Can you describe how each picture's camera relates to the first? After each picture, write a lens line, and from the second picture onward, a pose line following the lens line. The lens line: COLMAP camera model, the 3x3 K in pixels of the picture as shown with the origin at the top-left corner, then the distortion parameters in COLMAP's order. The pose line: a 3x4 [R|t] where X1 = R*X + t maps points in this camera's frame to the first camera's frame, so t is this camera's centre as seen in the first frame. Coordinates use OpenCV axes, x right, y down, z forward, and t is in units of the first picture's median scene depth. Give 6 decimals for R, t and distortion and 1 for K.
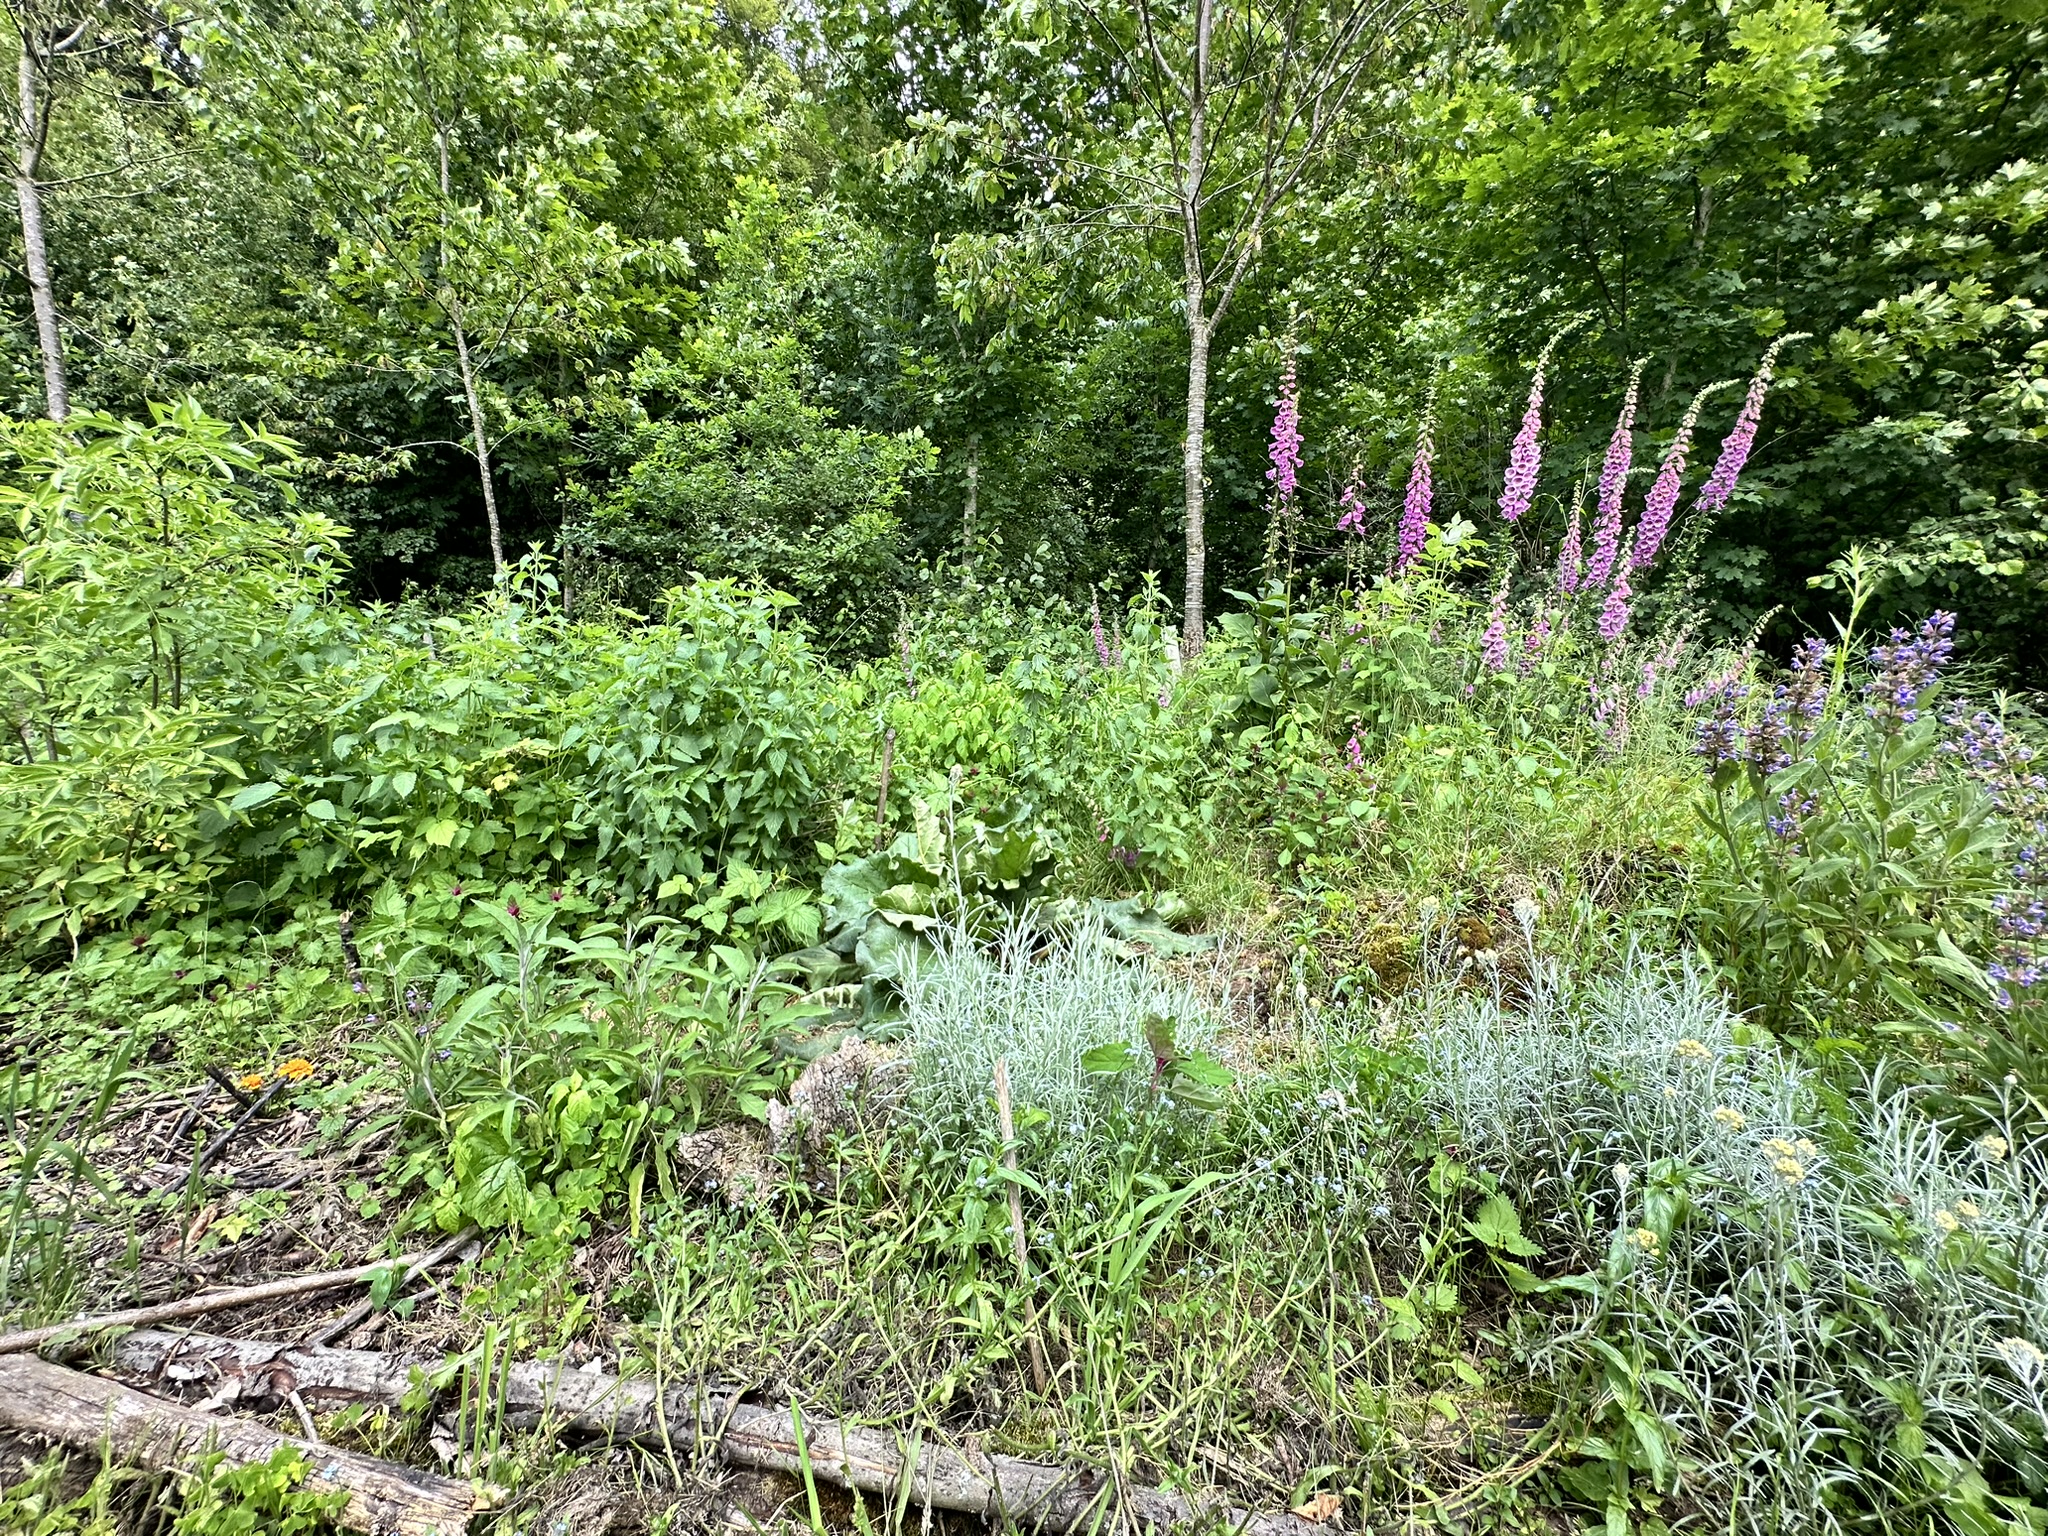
lens RADIAL K [[818.6, 0, 1018.5], [0, 818.6, 816.3], [0, 0, 1]] dist [0.024383, -0.000254]
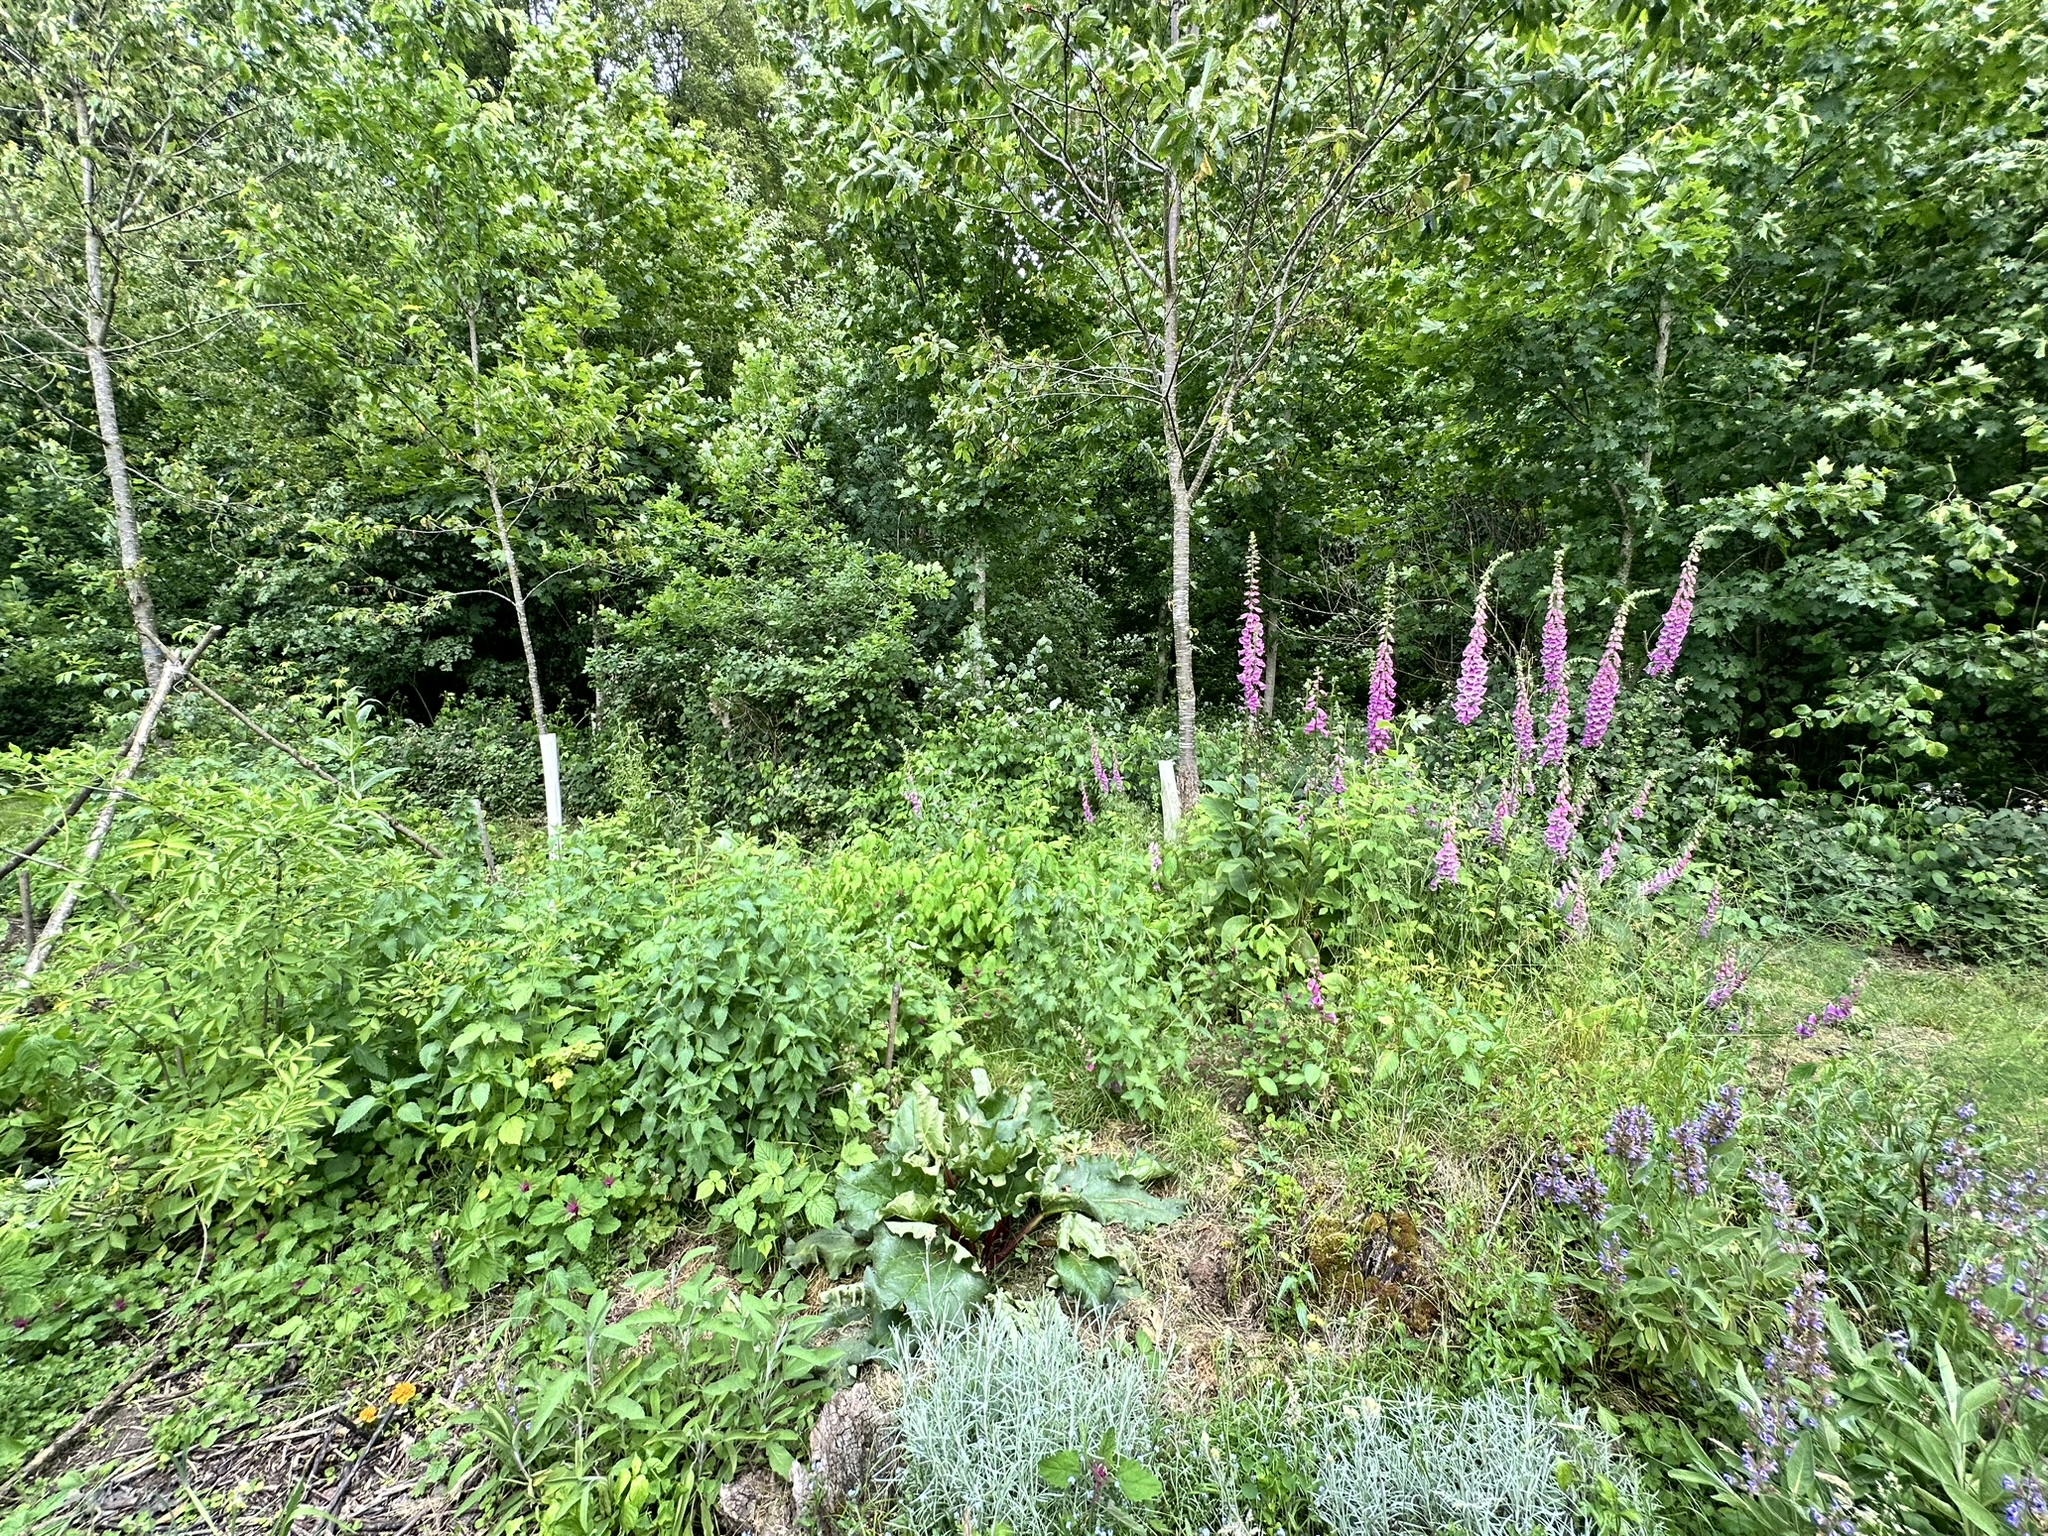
lens RADIAL K [[824.8, 0, 1014.9], [0, 824.8, 824.3], [0, 0, 1]] dist [0.028087, 0.000370]
pose [[0.998573, -0.040119, -0.035259, 0.059774], [0.039492, 0.999052, -0.018313, -0.315789], [0.035960, 0.016894, 0.999210, -0.135486]]
